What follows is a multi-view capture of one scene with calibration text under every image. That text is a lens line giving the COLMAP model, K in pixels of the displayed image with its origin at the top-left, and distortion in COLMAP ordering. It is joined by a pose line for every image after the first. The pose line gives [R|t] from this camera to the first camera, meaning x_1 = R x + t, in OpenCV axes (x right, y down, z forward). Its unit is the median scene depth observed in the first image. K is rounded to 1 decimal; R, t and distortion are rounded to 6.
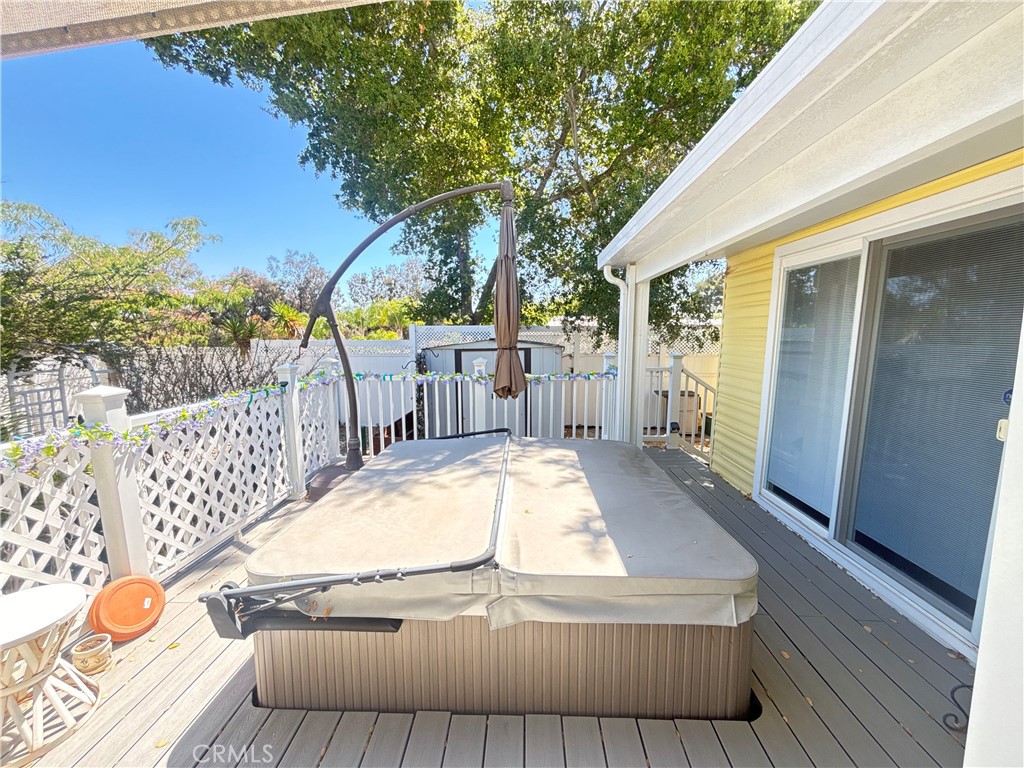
lens RADIAL K [[412.3, 0, 509.9], [0, 412.3, 385.2], [0, 0, 1]] dist [0.000207, -0.000175]
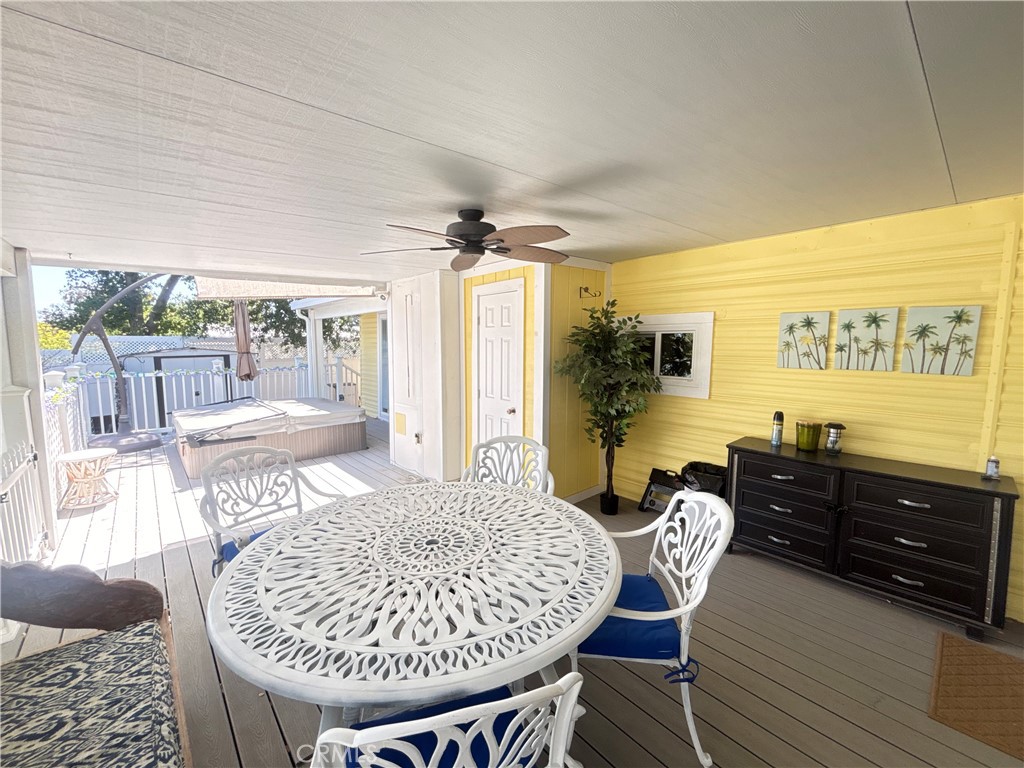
lens RADIAL K [[411.5, 0, 512.0], [0, 411.5, 384.0], [0, 0, 1]] dist [-0.000314, 0.000011]
pose [[0.712192, -0.064000, 0.699061, -0.323175], [0.081738, 0.996622, 0.007969, 0.094422], [-0.697210, 0.051465, 0.715017, -0.812322]]
